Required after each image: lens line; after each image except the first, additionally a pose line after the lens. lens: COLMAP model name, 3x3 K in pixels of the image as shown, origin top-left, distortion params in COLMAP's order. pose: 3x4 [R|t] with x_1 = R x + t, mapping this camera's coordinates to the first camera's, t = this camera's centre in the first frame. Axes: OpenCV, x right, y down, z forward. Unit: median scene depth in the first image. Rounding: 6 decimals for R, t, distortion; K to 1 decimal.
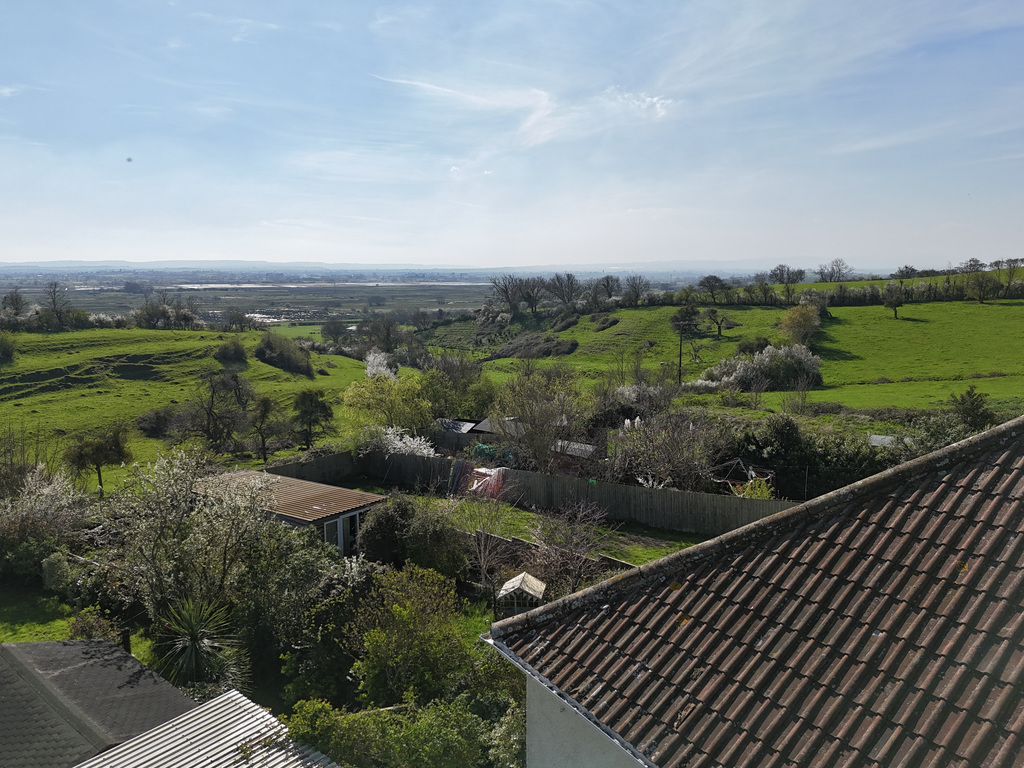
lens RADIAL K [[764.6, 0, 508.9], [0, 764.6, 349.5], [0, 0, 1]] dist [0.043146, -0.022979]
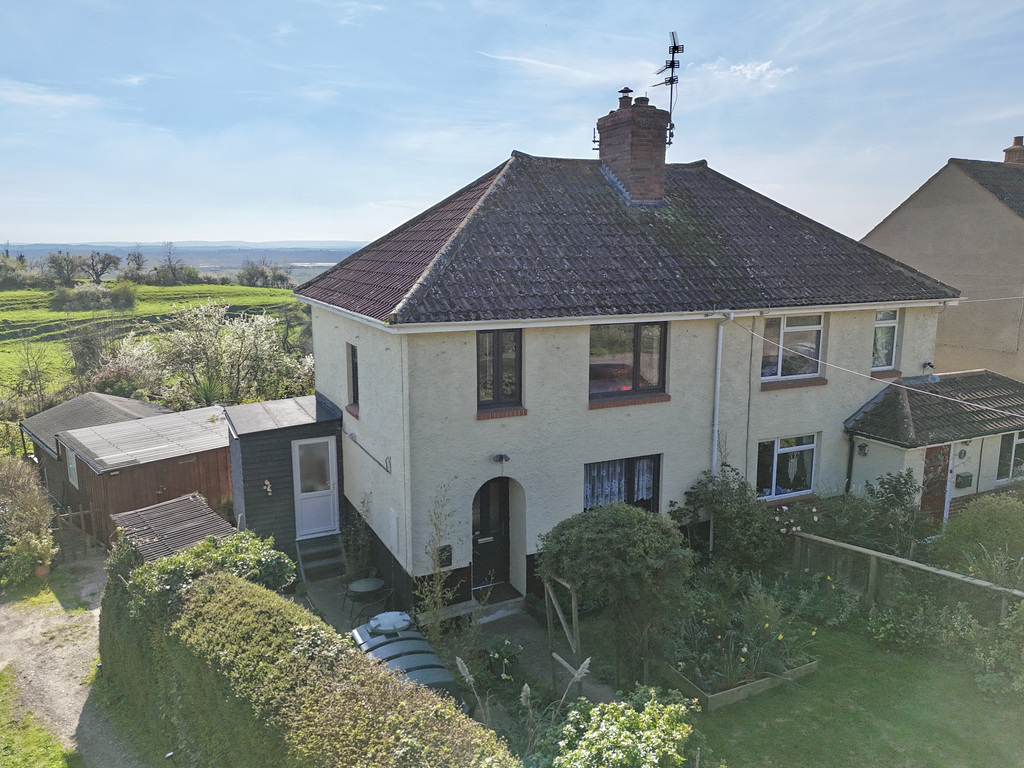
lens RADIAL K [[764.6, 0, 513.1], [0, 764.6, 379.4], [0, 0, 1]] dist [0.043146, -0.022979]
pose [[0.991485, 0.017605, -0.129027, 0.064410], [-0.009806, 0.998100, 0.060829, 0.038270], [0.129853, -0.059046, 0.989774, -0.070506]]
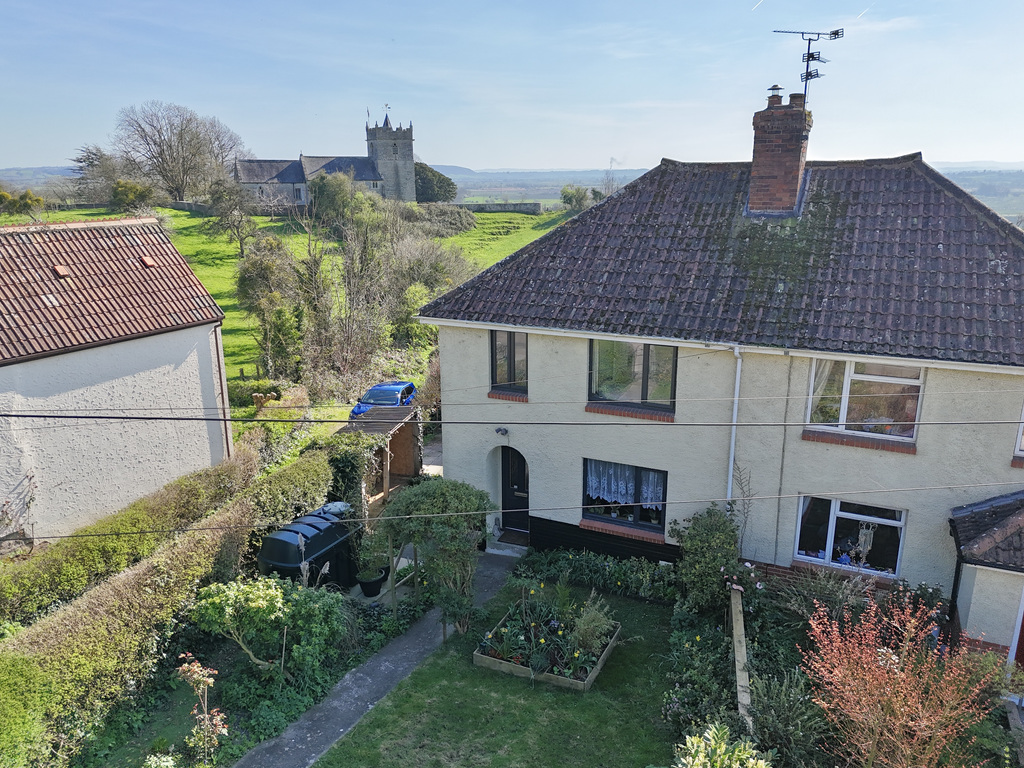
lens RADIAL K [[764.6, 0, 509.5], [0, 764.6, 381.9], [0, 0, 1]] dist [0.043146, -0.022979]
pose [[0.524811, 0.220533, -0.822155, 0.159758], [-0.086981, 0.974694, 0.205927, 0.019297], [0.846763, -0.036561, 0.530712, -0.034196]]
